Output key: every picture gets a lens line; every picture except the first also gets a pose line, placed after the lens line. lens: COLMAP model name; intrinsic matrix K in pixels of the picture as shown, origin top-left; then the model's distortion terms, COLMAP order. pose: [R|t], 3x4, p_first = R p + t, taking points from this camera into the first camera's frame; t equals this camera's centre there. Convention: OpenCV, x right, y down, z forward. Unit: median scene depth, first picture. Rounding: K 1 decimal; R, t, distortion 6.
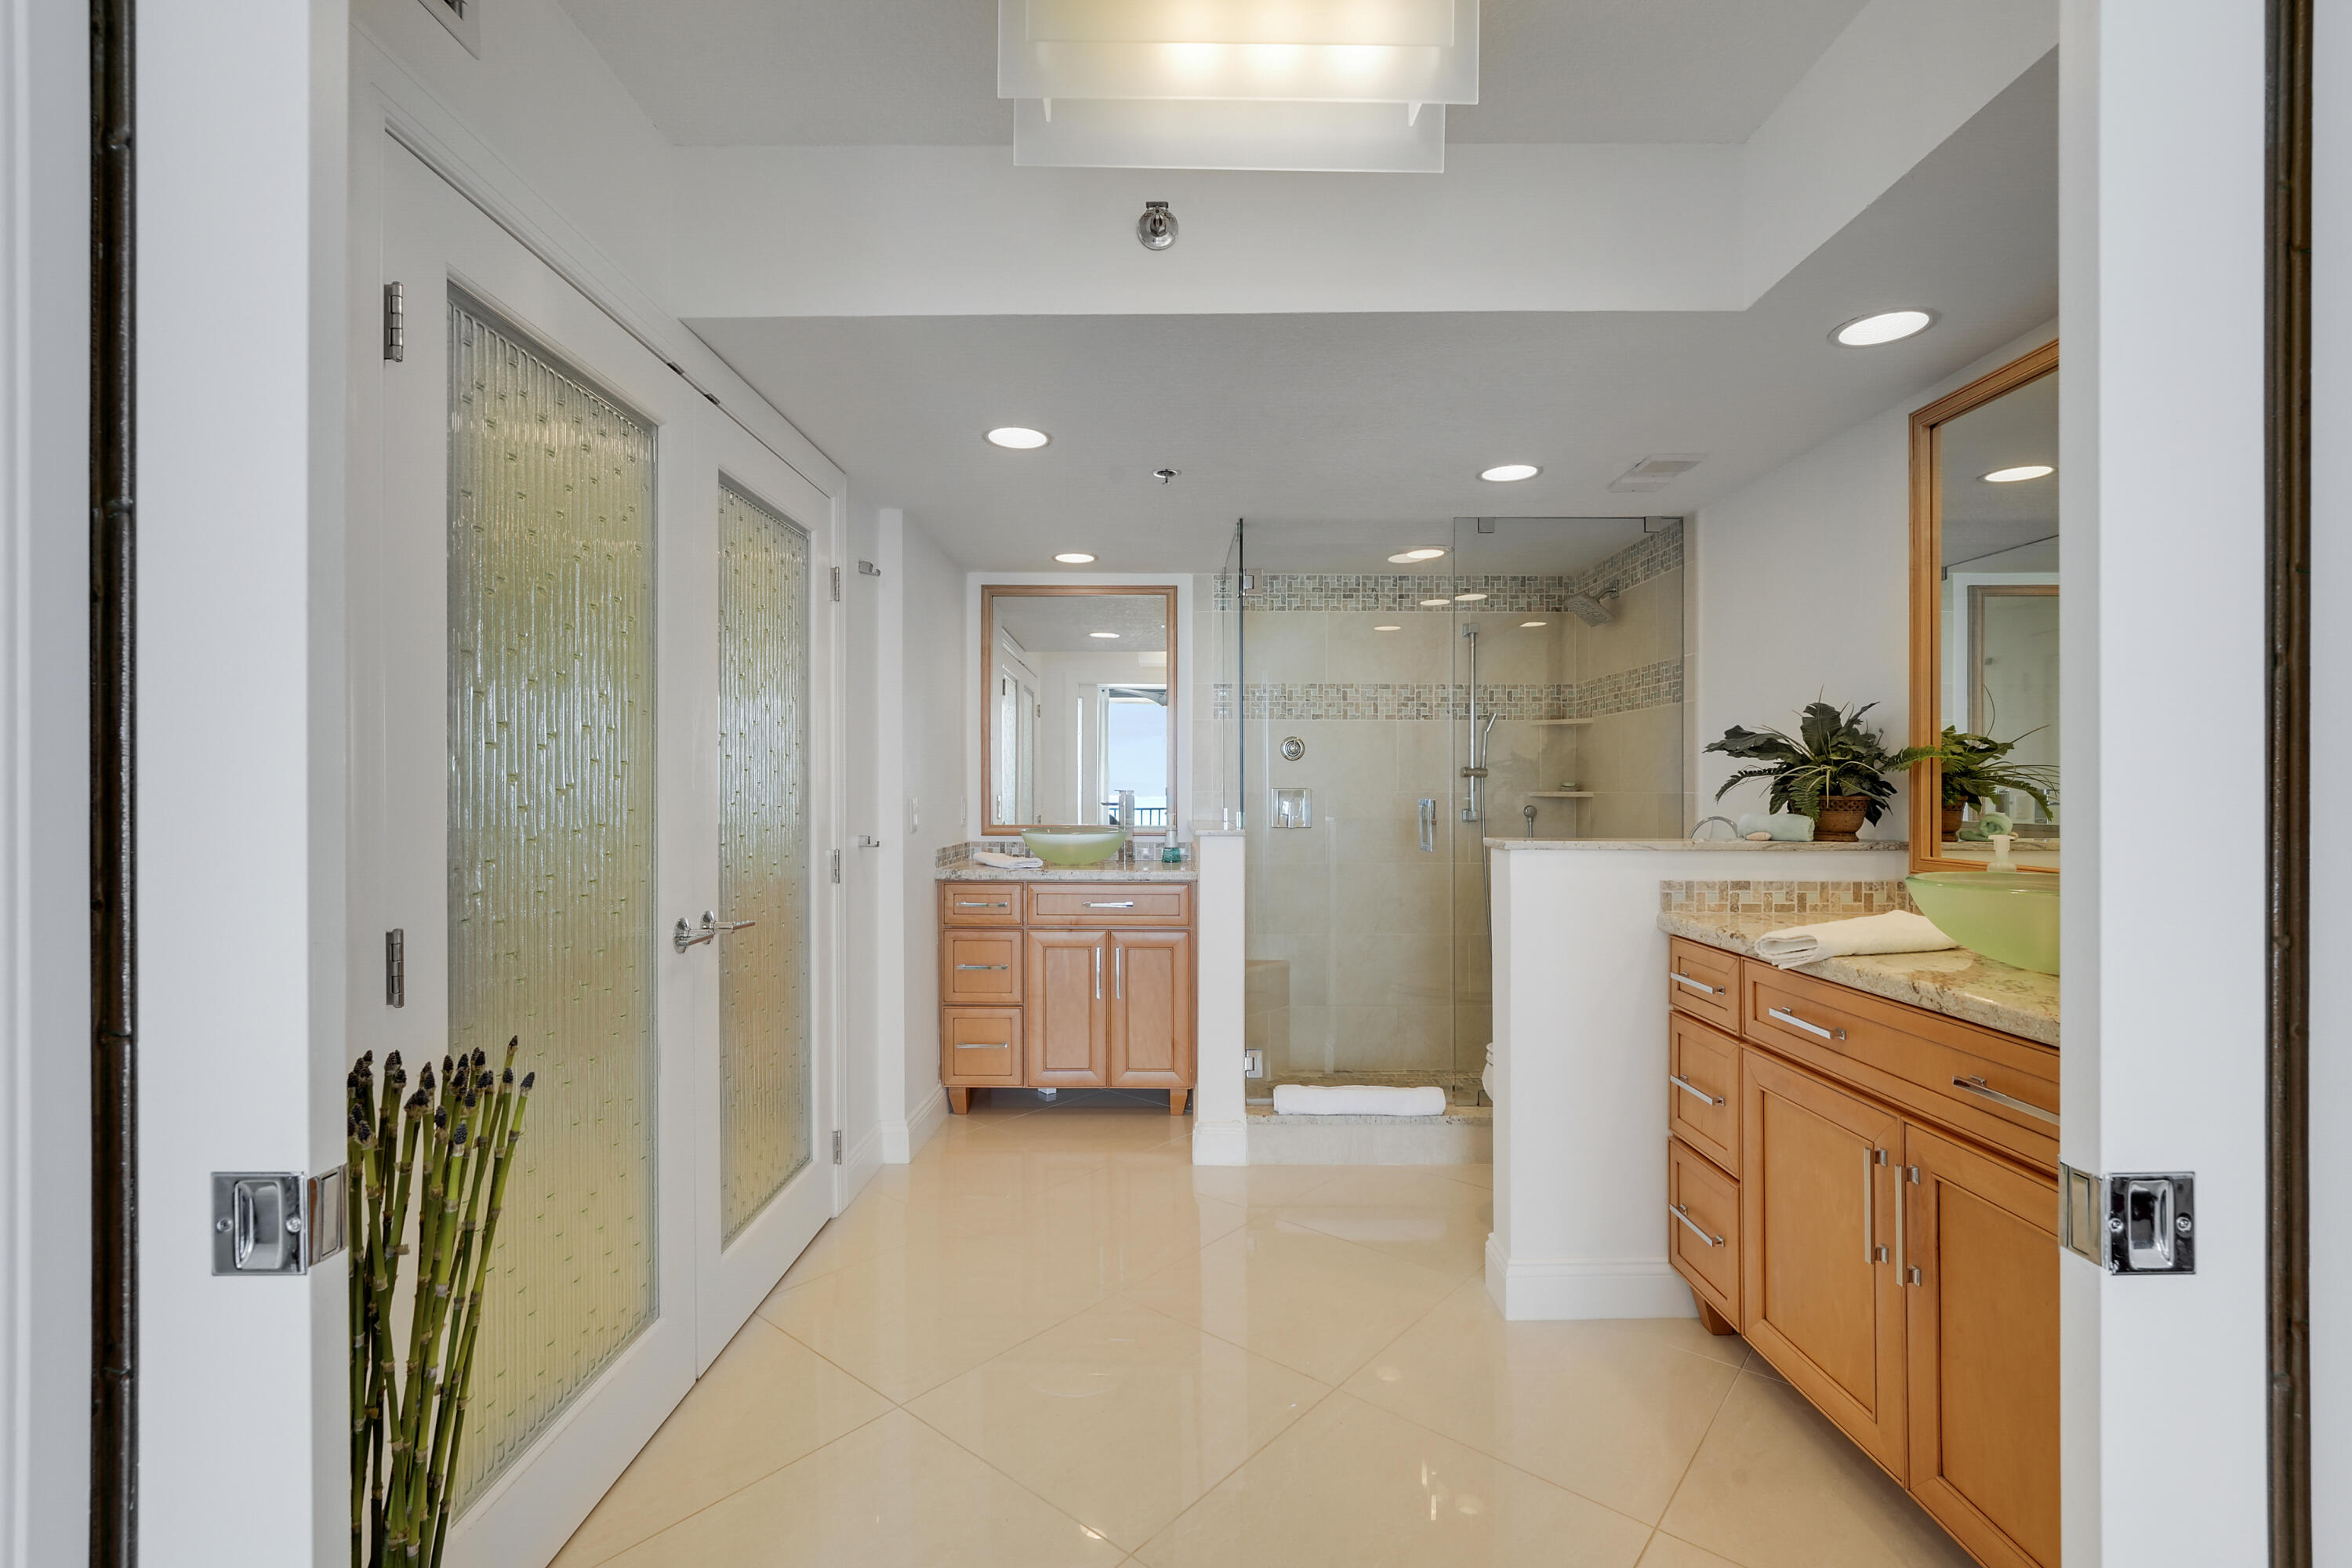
lens RADIAL K [[954.8, 0, 1154.5], [0, 954.8, 785.2], [0, 0, 1]] dist [-0.026676, 0.000531]
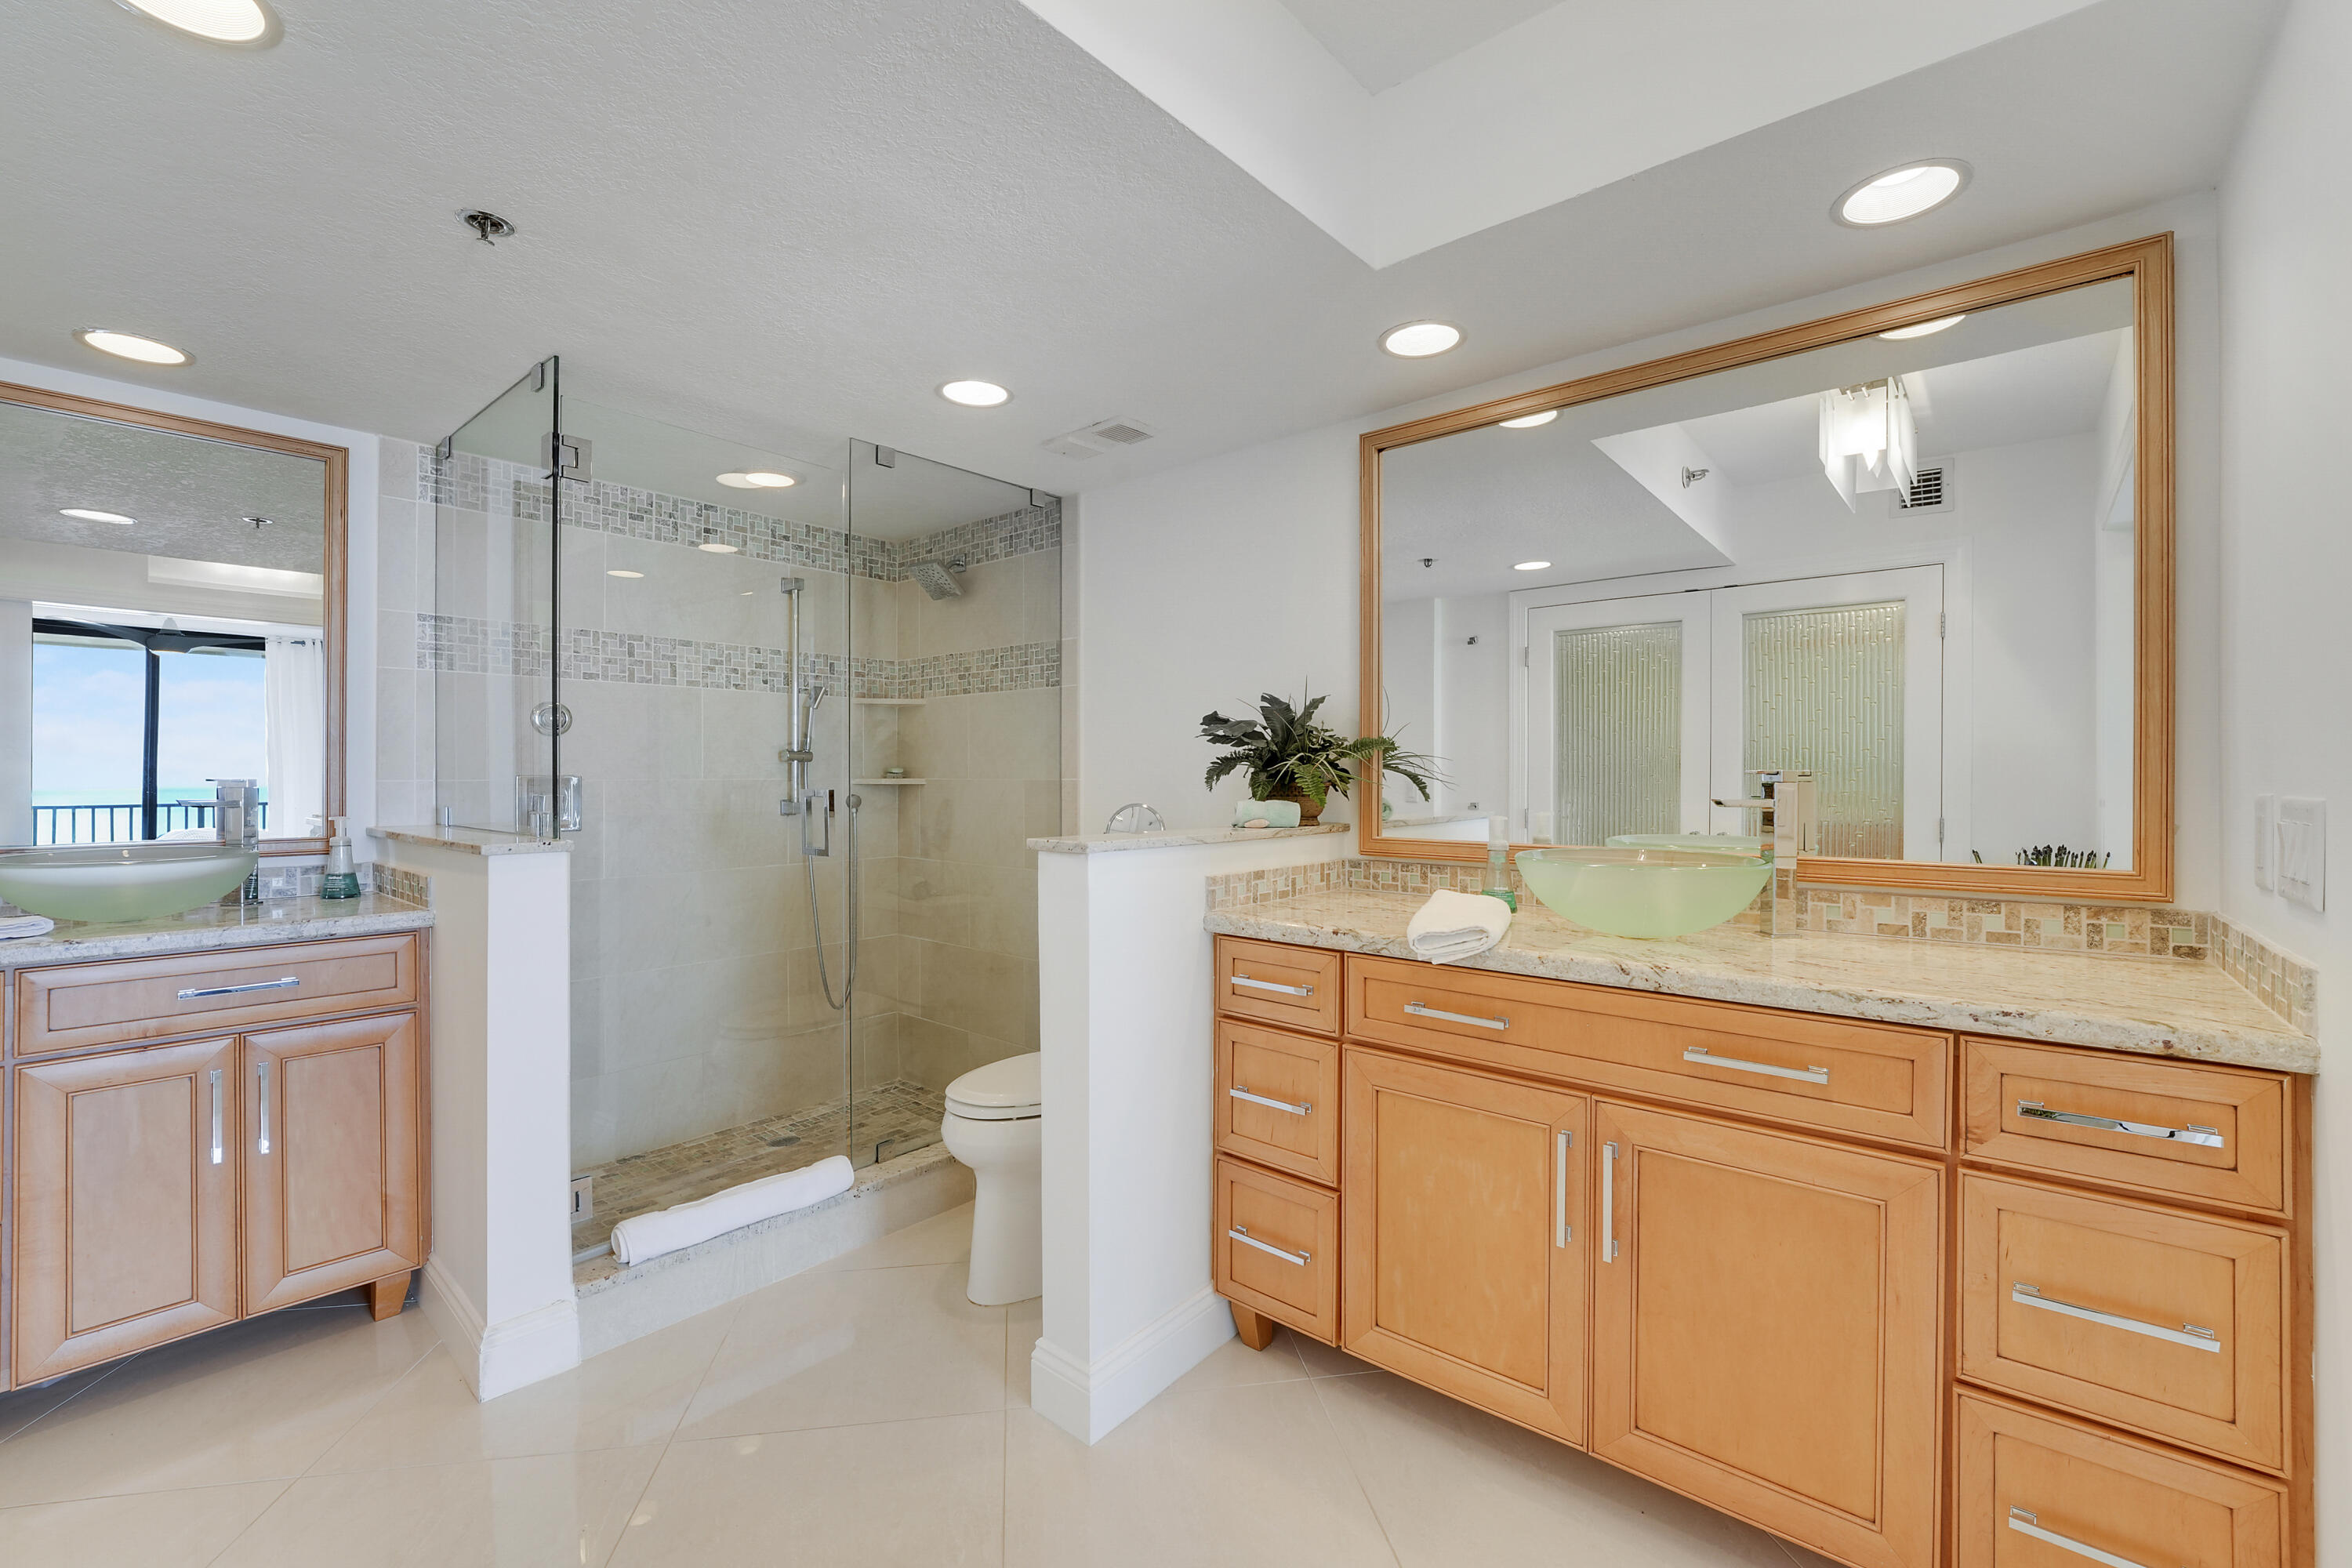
lens RADIAL K [[954.8, 0, 1145.0], [0, 954.8, 766.2], [0, 0, 1]] dist [-0.026676, 0.000531]
pose [[0.652068, 0.003267, 0.758154, -0.114837], [-0.000370, 0.999992, -0.003991, -0.001229], [-0.758161, 0.002322, 0.652064, 0.254927]]
